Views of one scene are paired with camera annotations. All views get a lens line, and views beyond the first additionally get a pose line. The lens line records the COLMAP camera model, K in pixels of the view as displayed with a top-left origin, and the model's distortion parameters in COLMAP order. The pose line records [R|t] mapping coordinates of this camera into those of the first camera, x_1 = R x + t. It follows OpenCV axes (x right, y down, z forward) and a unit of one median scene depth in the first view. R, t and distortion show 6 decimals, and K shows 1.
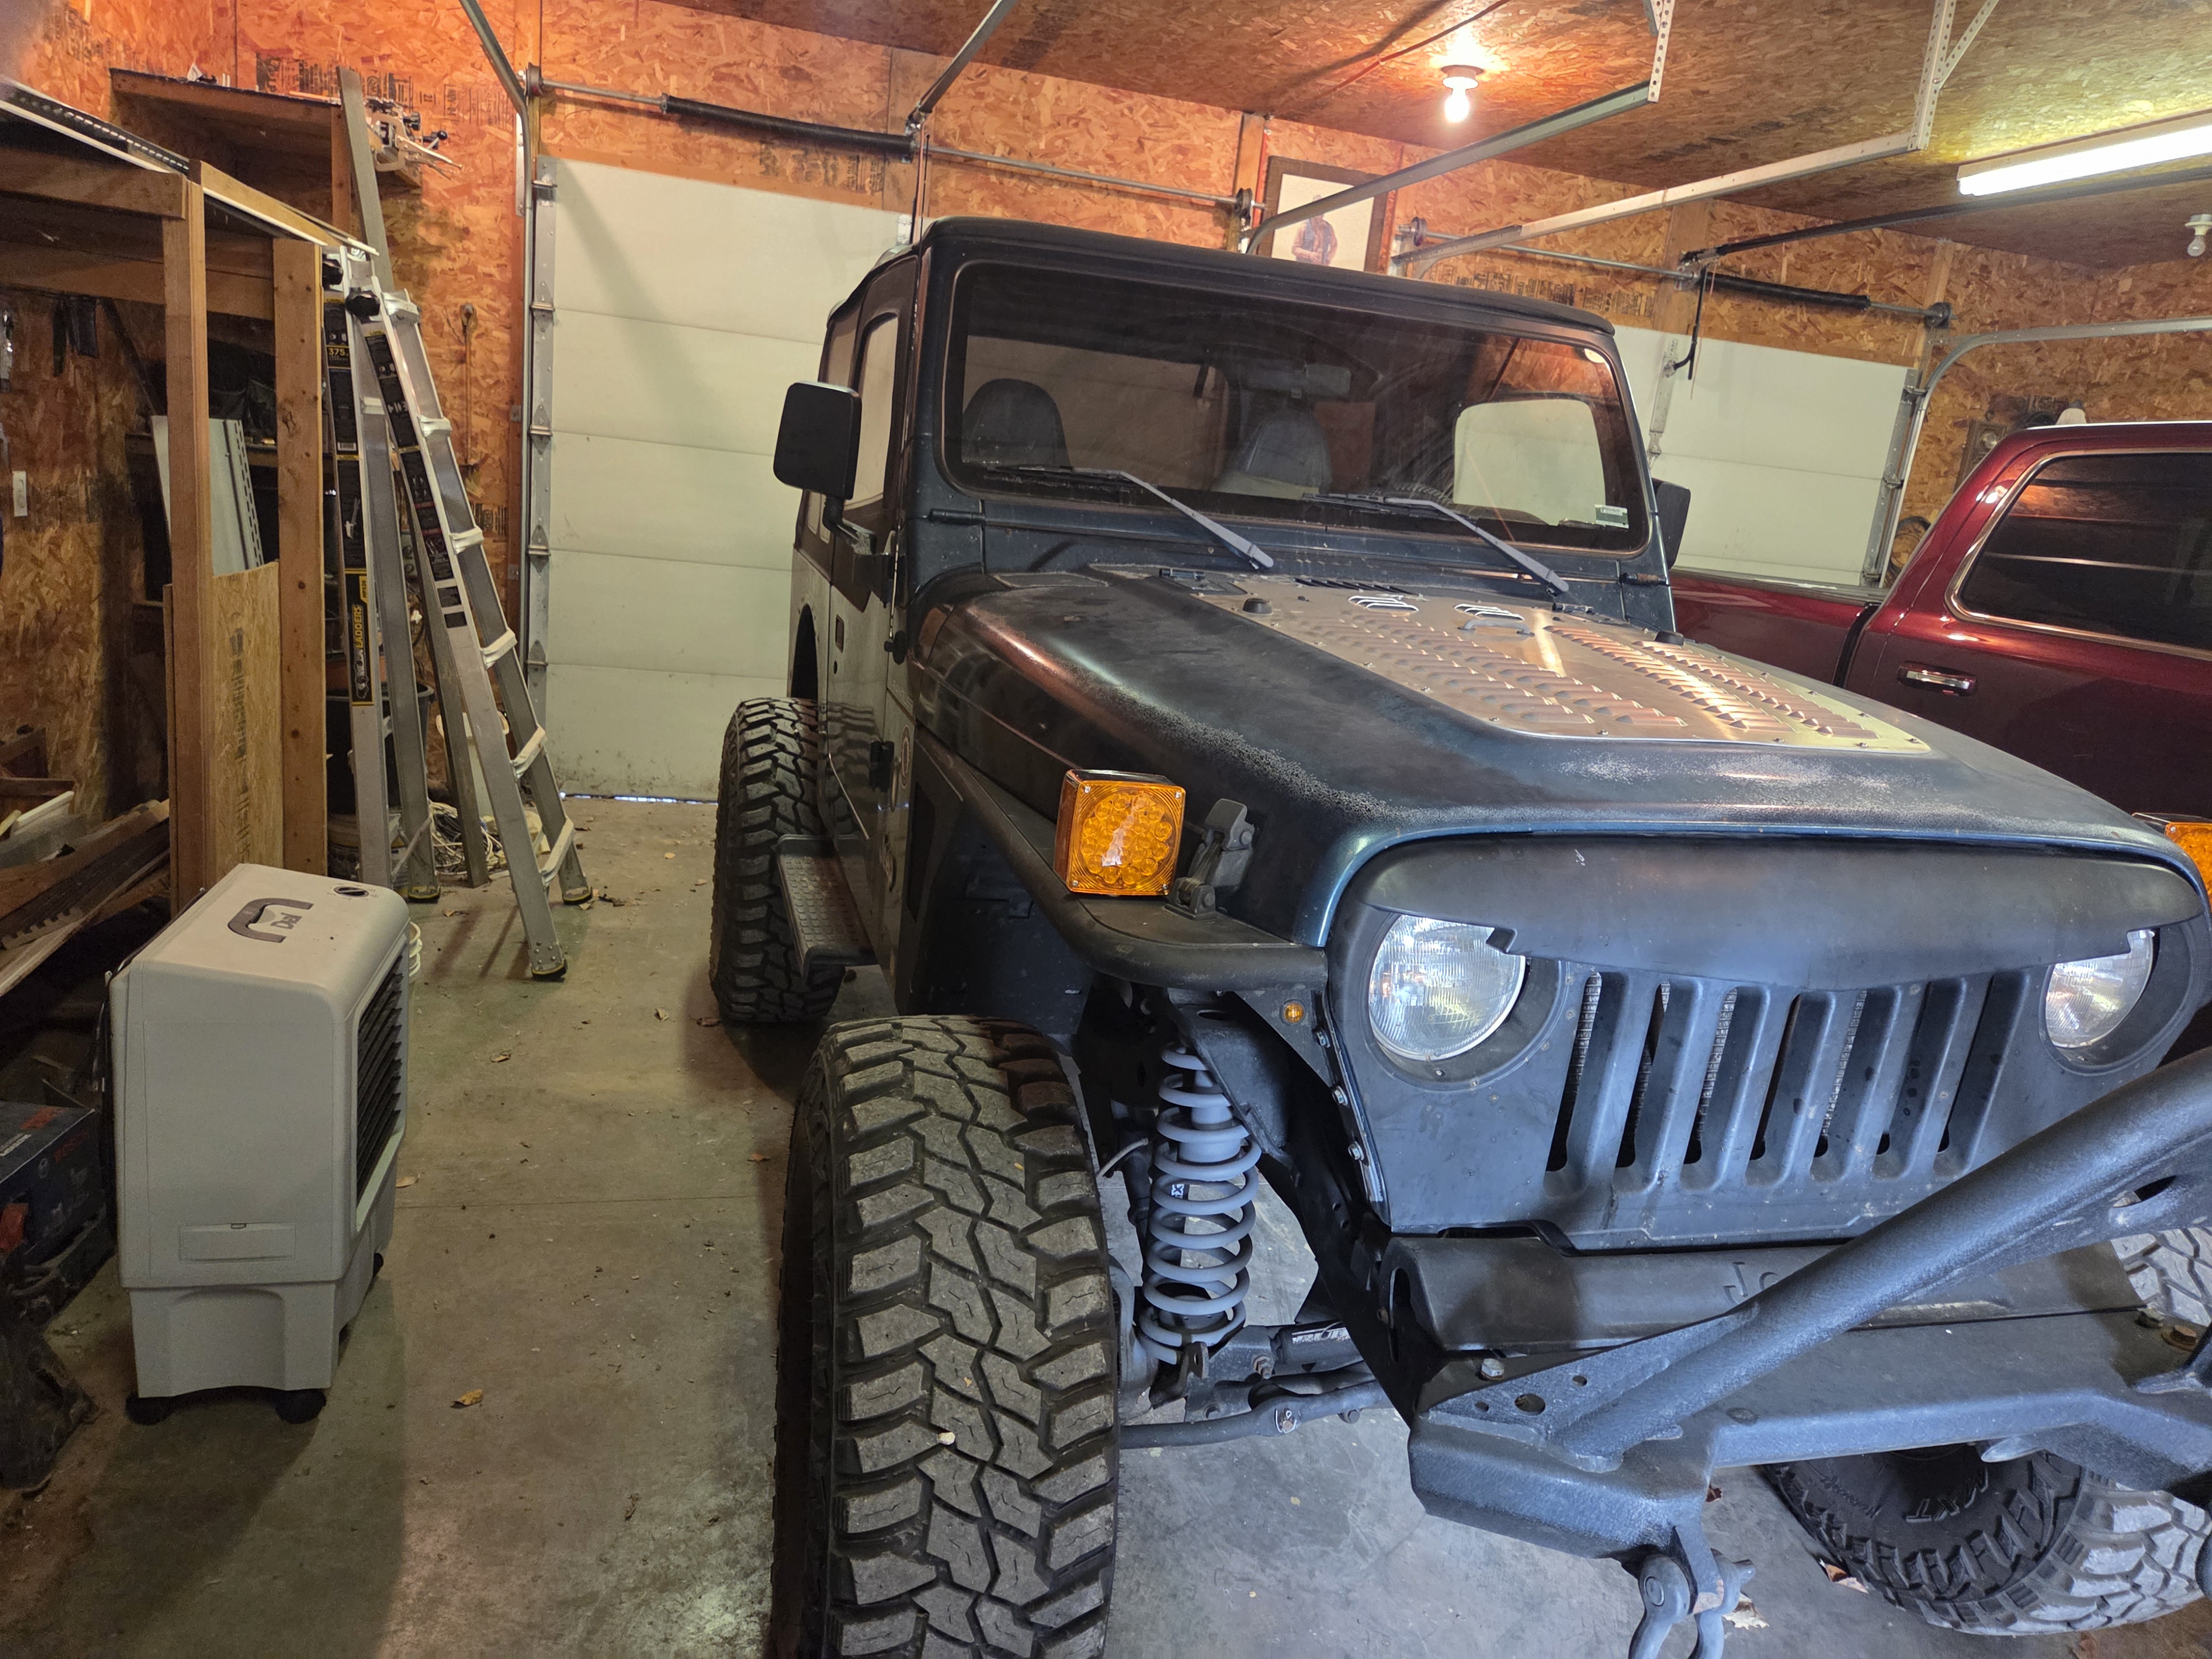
lens RADIAL K [[1471.5, 0, 1102.1], [0, 1471.5, 819.4], [0, 0, 1]] dist [0.041019, -0.043906]
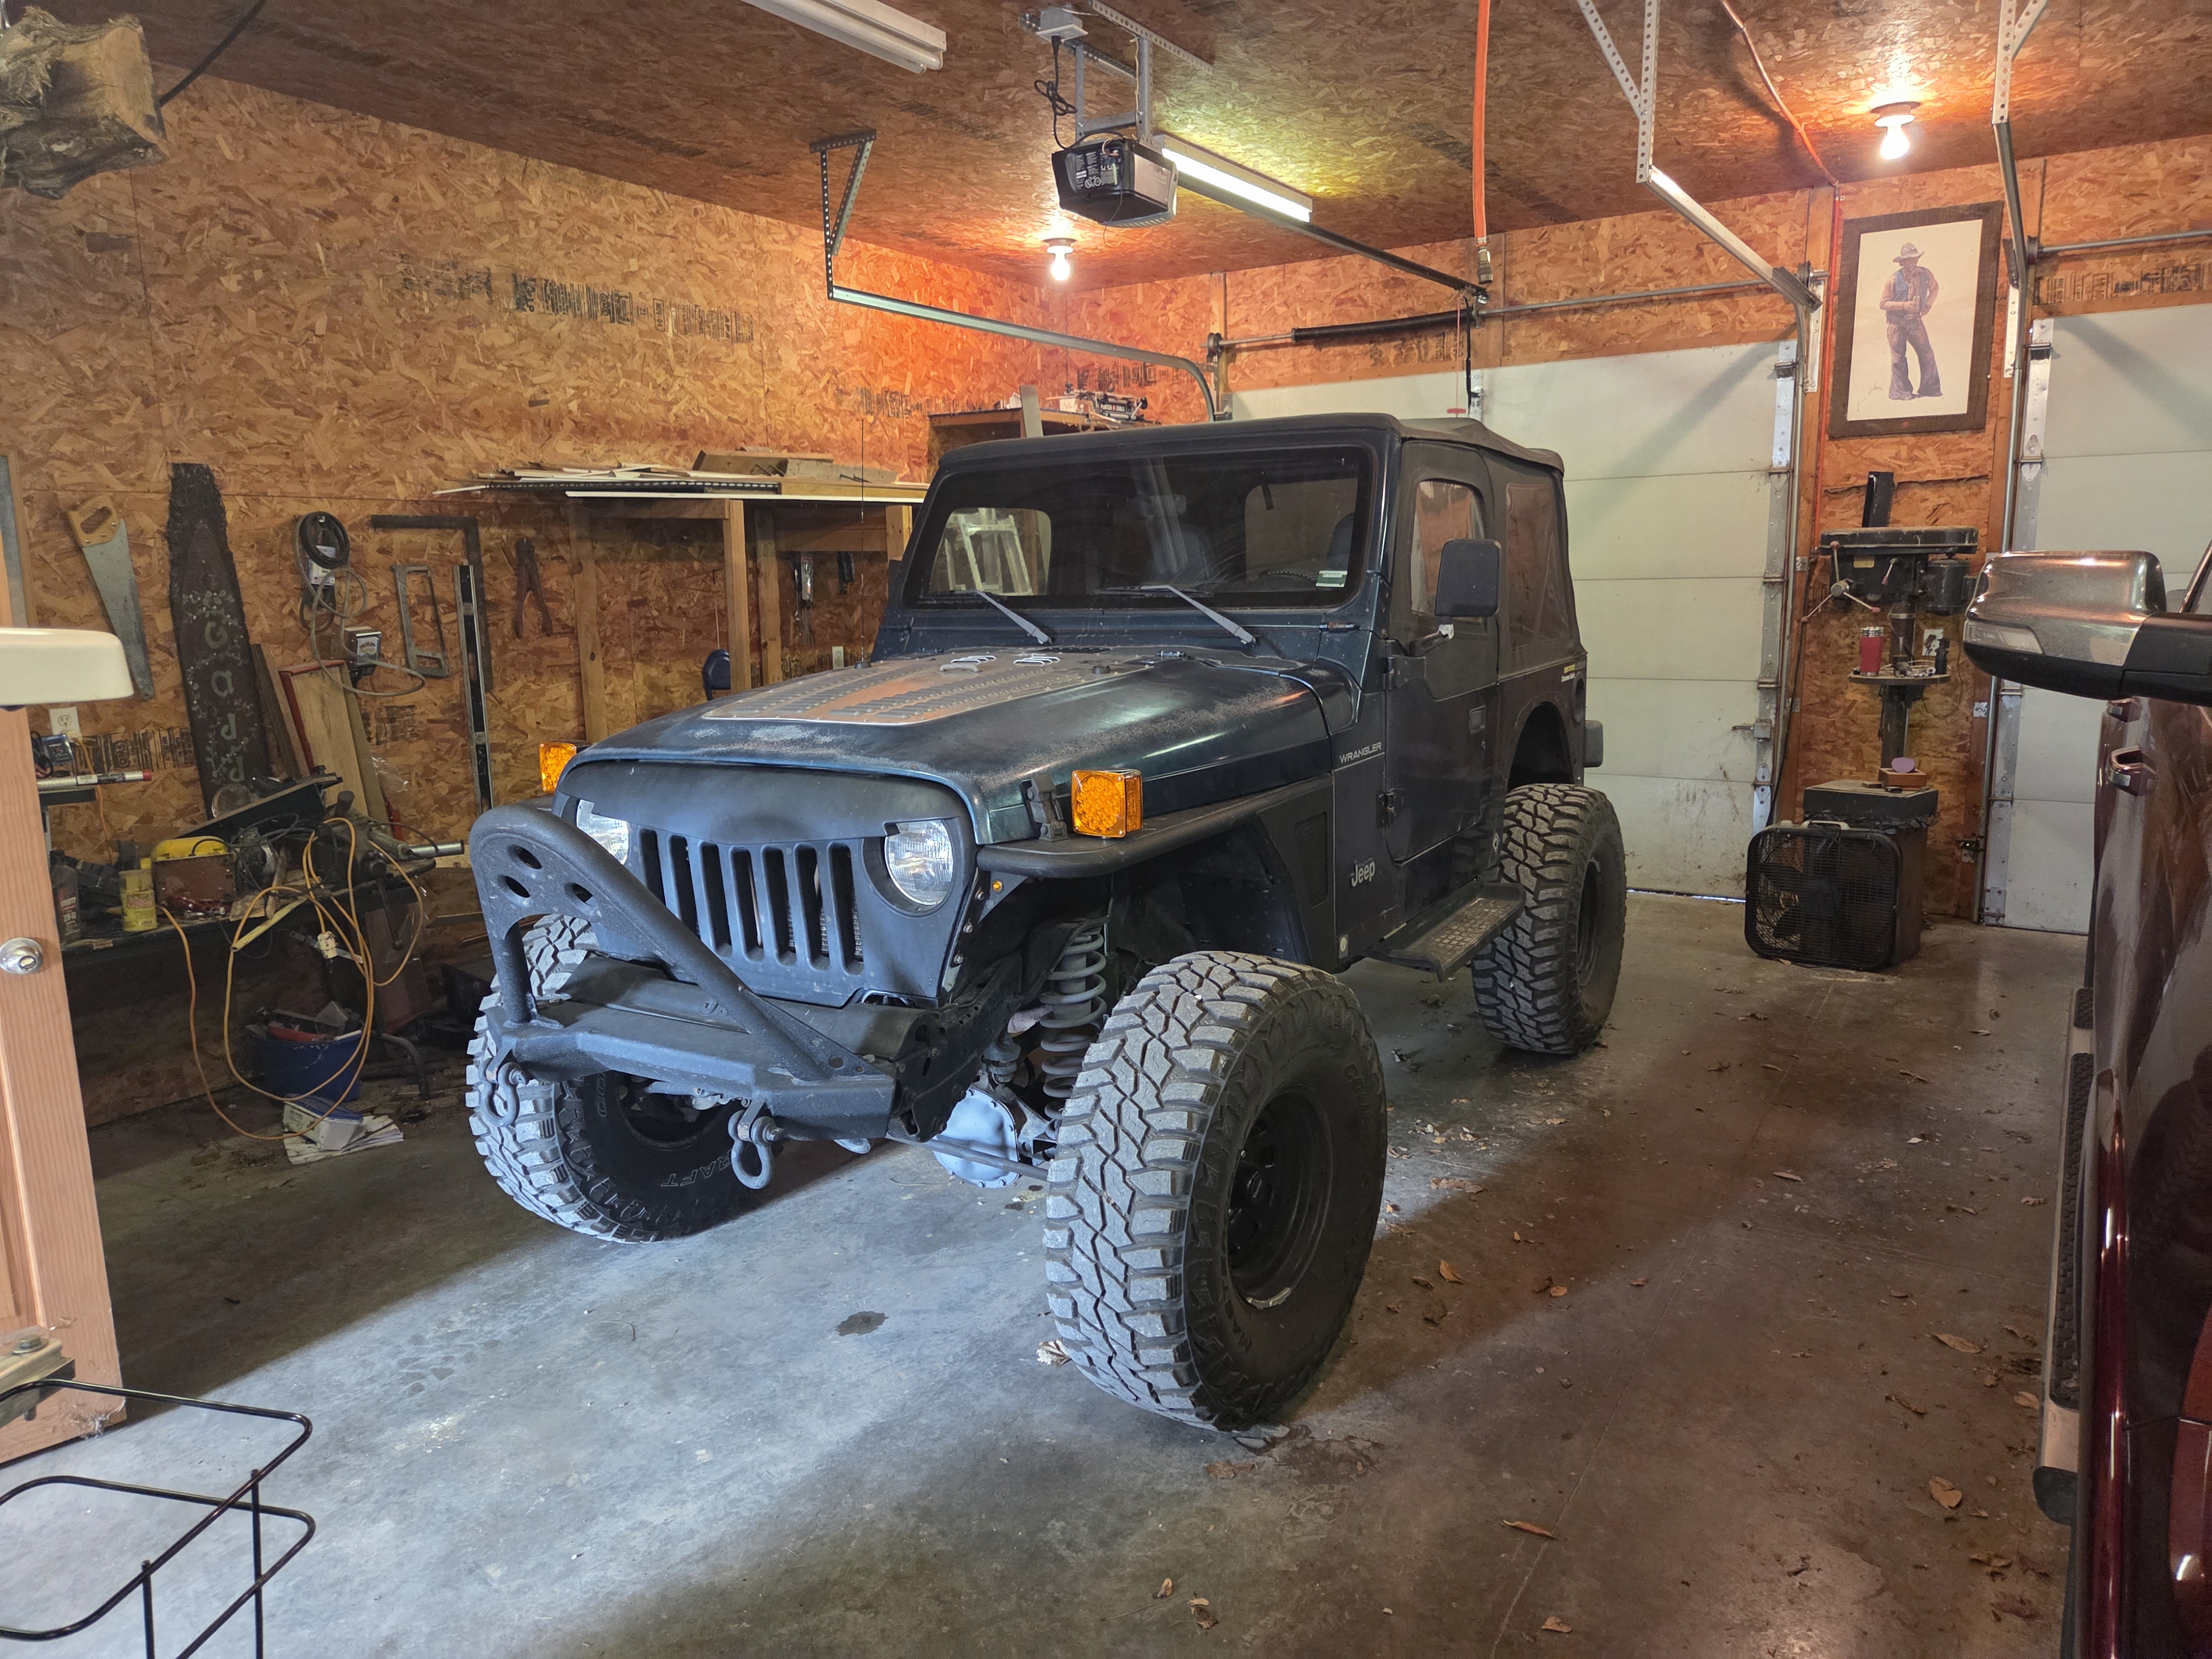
lens RADIAL K [[1471.5, 0, 1102.1], [0, 1471.5, 819.4], [0, 0, 1]] dist [0.041019, -0.043906]
pose [[0.663779, 0.006912, -0.747897, 0.558016], [-0.074907, 0.995544, -0.057281, 0.039825], [0.744169, 0.094044, 0.661339, 0.027890]]
